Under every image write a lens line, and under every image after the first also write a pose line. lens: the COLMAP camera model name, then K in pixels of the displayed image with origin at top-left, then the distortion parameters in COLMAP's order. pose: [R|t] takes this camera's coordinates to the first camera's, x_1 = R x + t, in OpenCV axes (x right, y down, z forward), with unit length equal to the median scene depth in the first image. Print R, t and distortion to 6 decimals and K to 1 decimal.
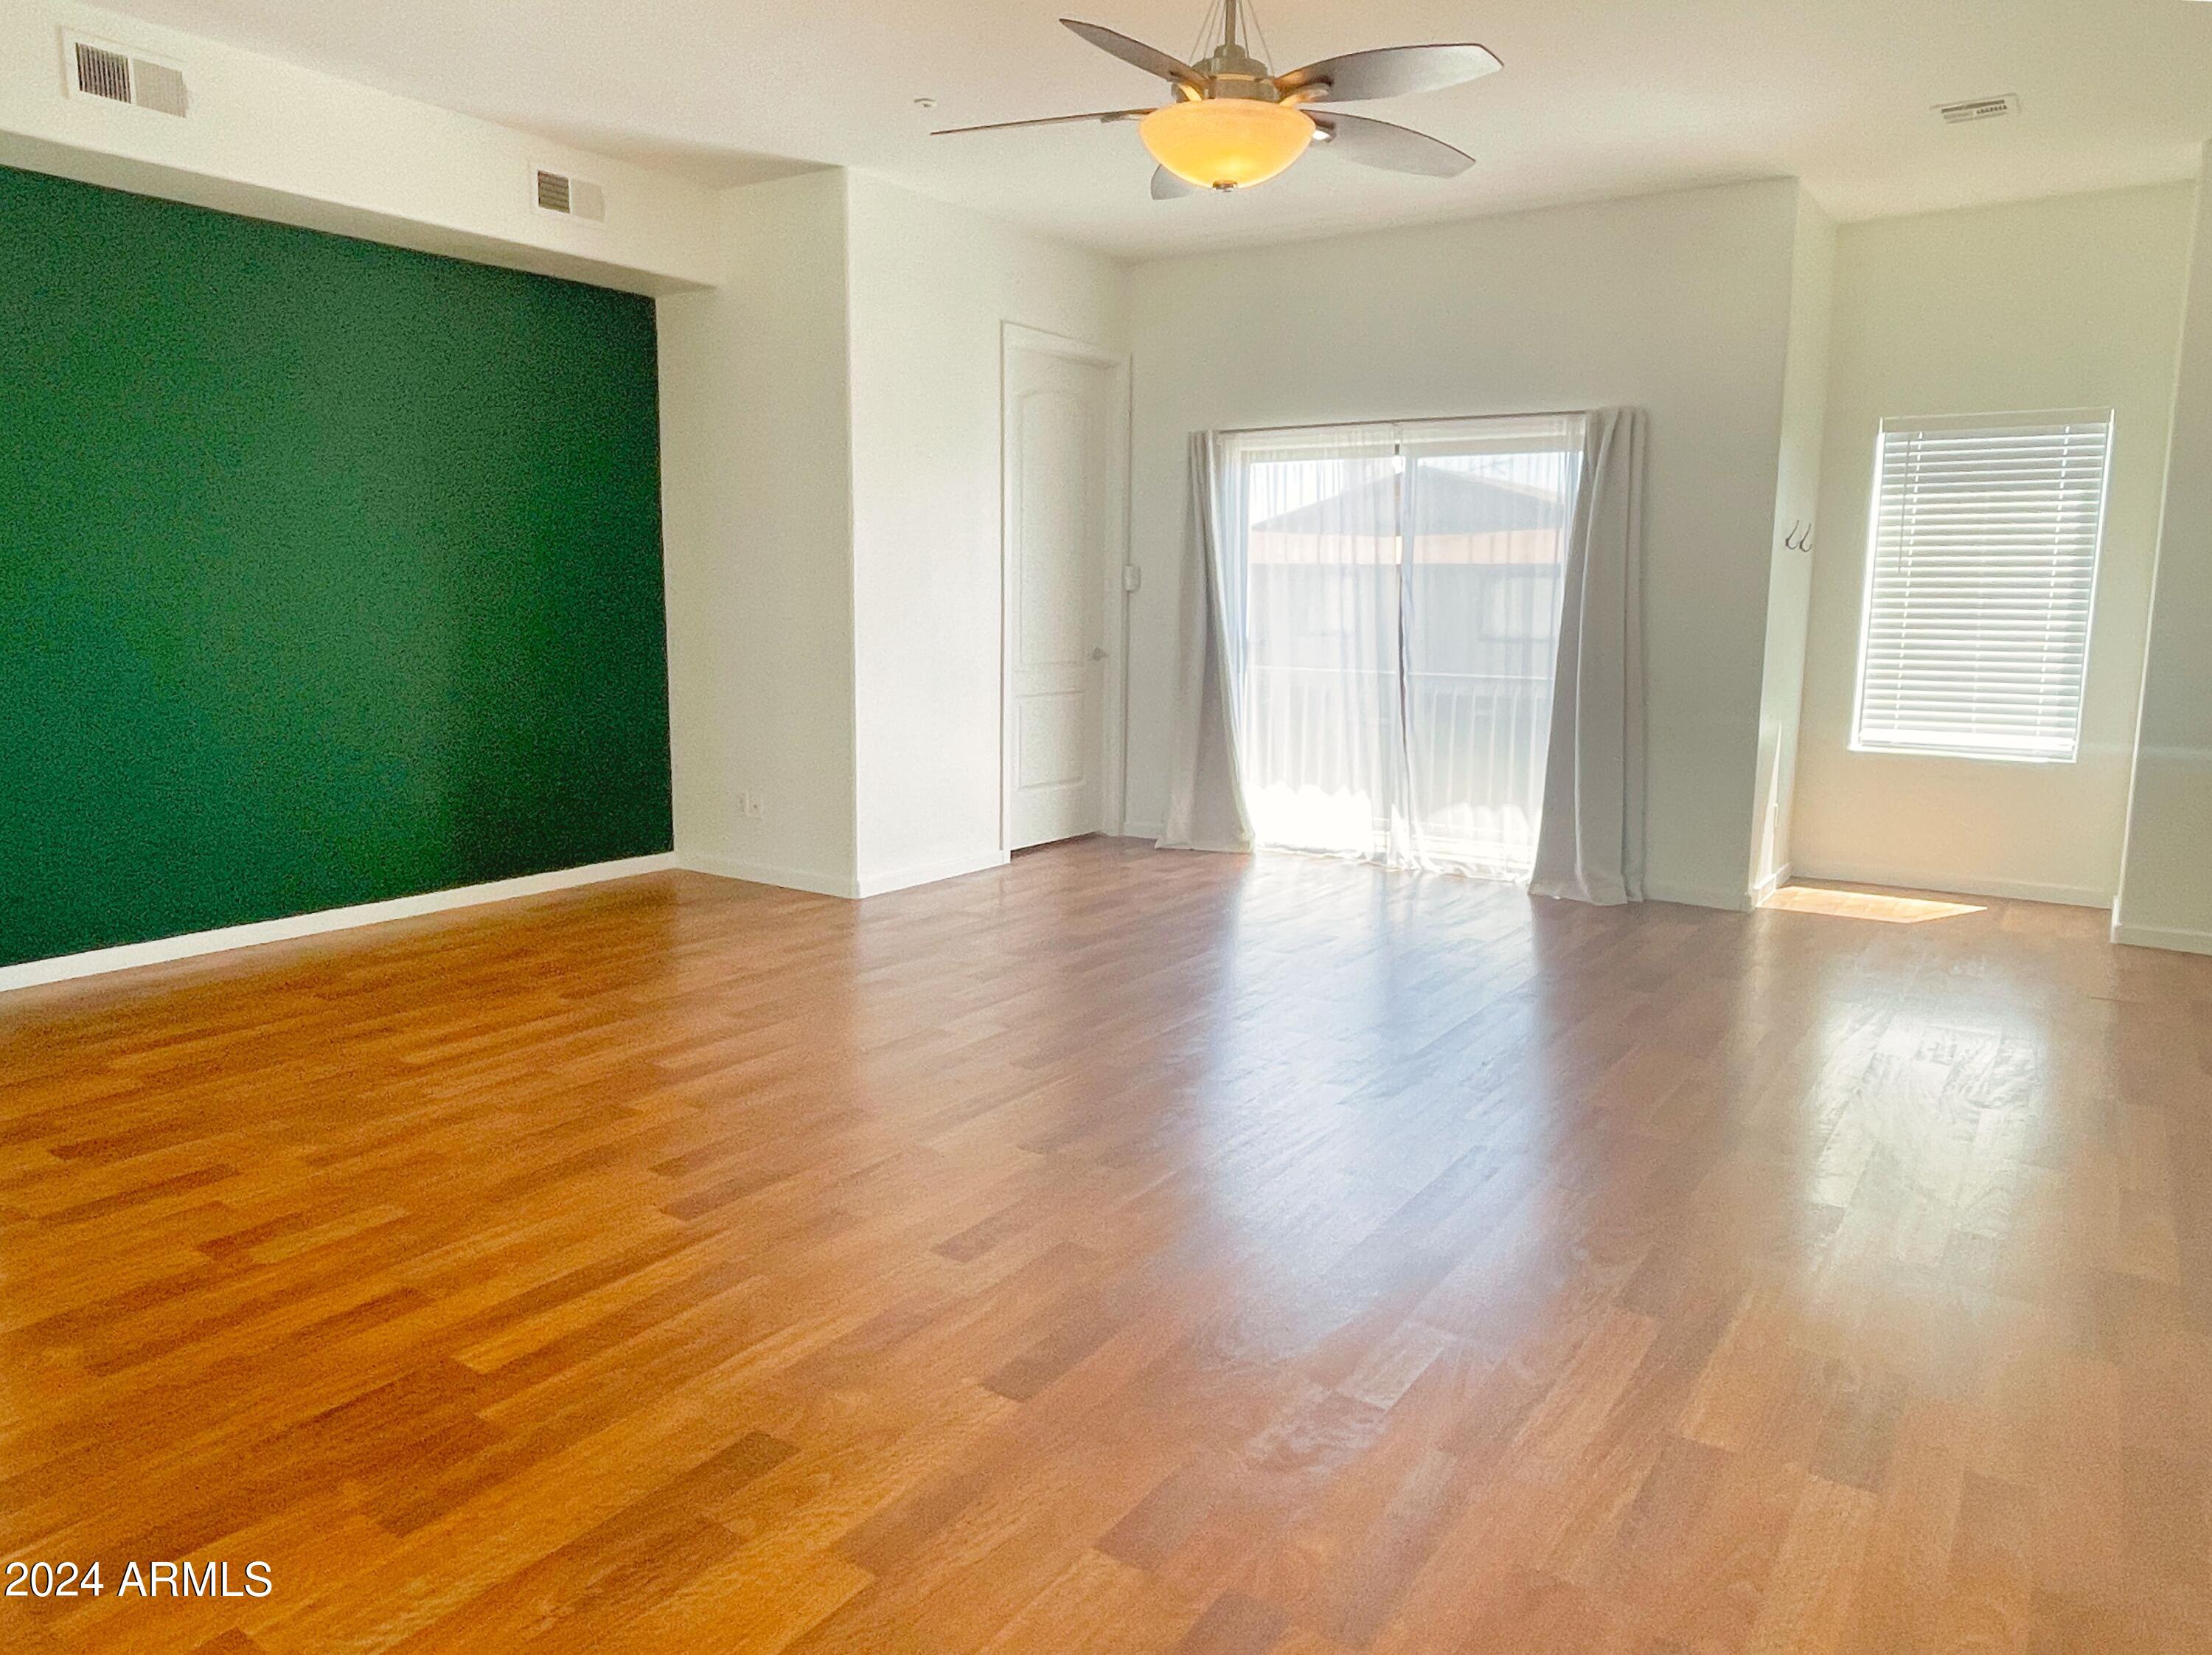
lens RADIAL K [[1458.5, 0, 1106.0], [0, 1458.5, 827.5], [0, 0, 1]] dist [-0.003694, -0.000015]
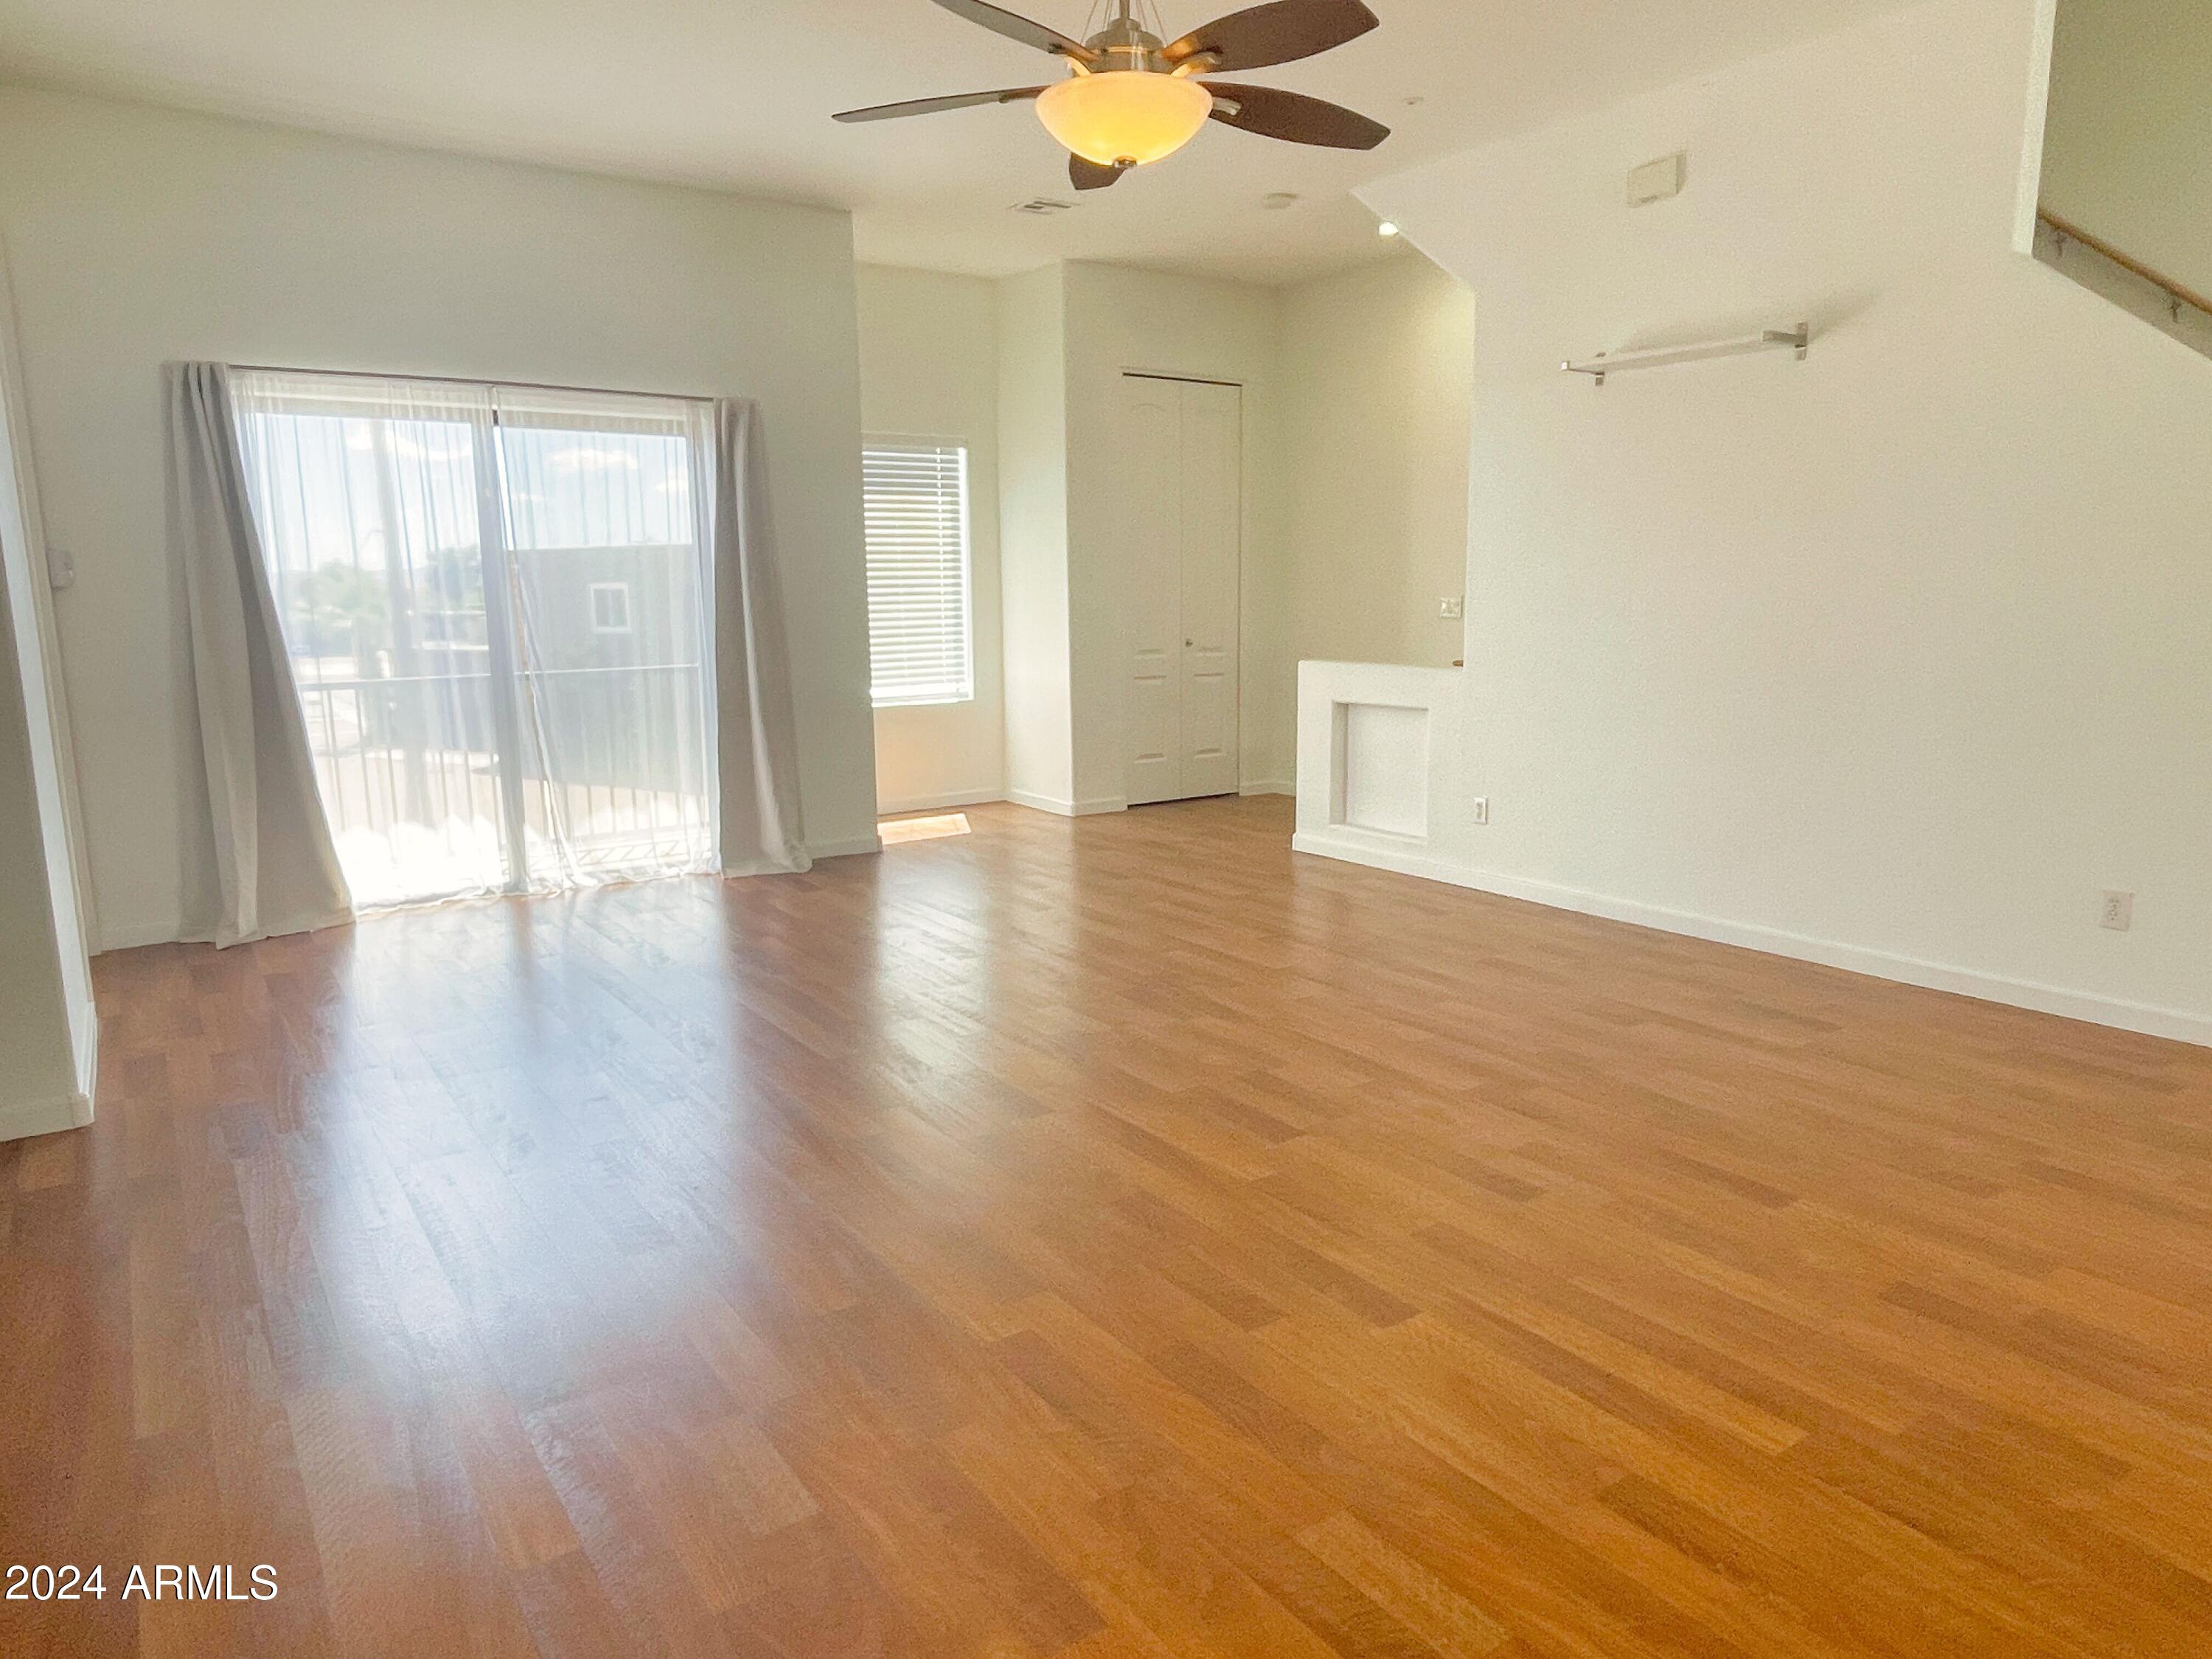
lens RADIAL K [[1404.2, 0, 1106.0], [0, 1404.2, 829.5], [0, 0, 1]] dist [0.001647, -0.000988]
pose [[0.351559, -0.176871, 0.919306, -0.527946], [0.165968, 0.978210, 0.124735, -0.069086], [-0.921337, 0.108724, 0.373254, 0.415904]]
